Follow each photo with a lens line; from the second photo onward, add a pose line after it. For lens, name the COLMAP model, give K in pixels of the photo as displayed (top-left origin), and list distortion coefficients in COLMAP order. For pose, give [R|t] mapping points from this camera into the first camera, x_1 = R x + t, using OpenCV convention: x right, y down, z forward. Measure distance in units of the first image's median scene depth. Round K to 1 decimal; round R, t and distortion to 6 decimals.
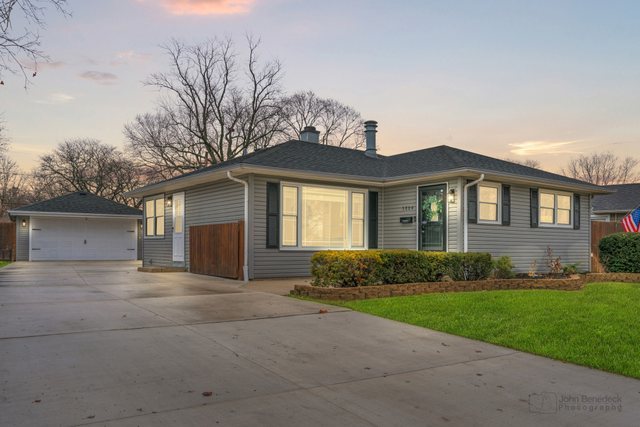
lens RADIAL K [[529.0, 0, 320.0], [0, 529.0, 213.5], [0, 0, 1]] dist [0.005540, 0.002394]
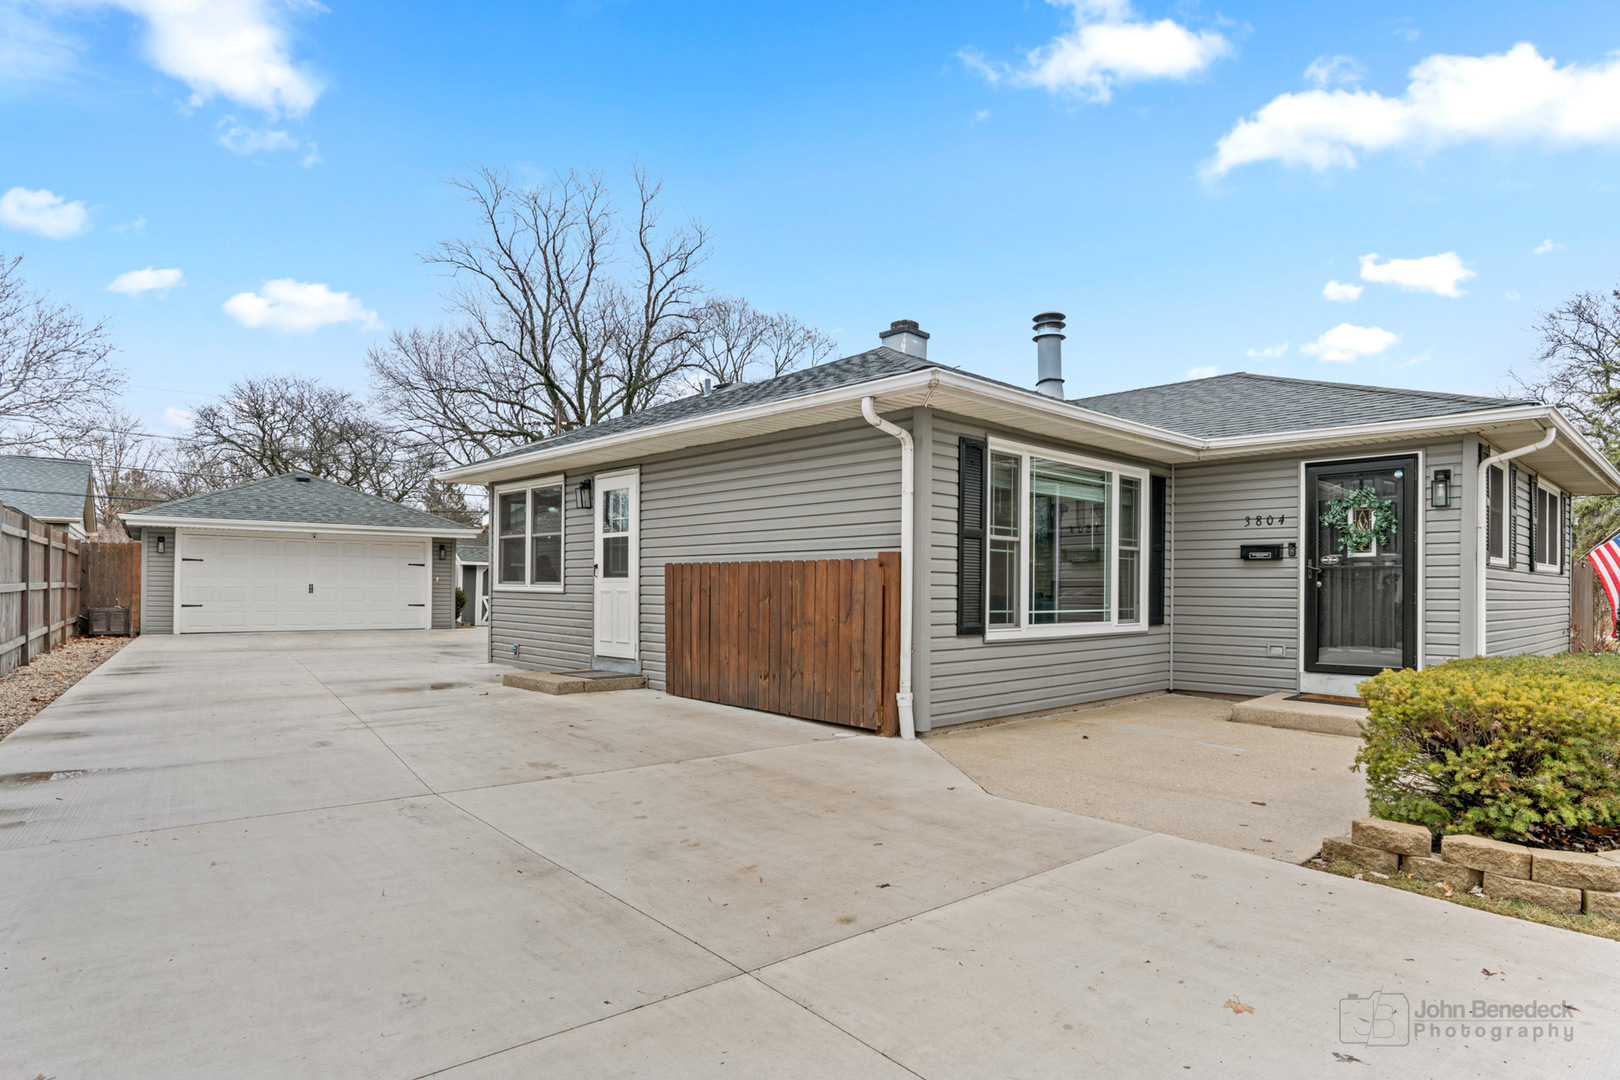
lens RADIAL K [[904.8, 0, 810.0], [0, 904.8, 540.0], [0, 0, 1]] dist [0.000436, -0.000091]
pose [[0.993072, 0.010529, 0.117035, -0.070857], [-0.011987, 0.999859, 0.011766, -0.000024], [-0.116894, -0.013088, 0.993058, 0.122135]]
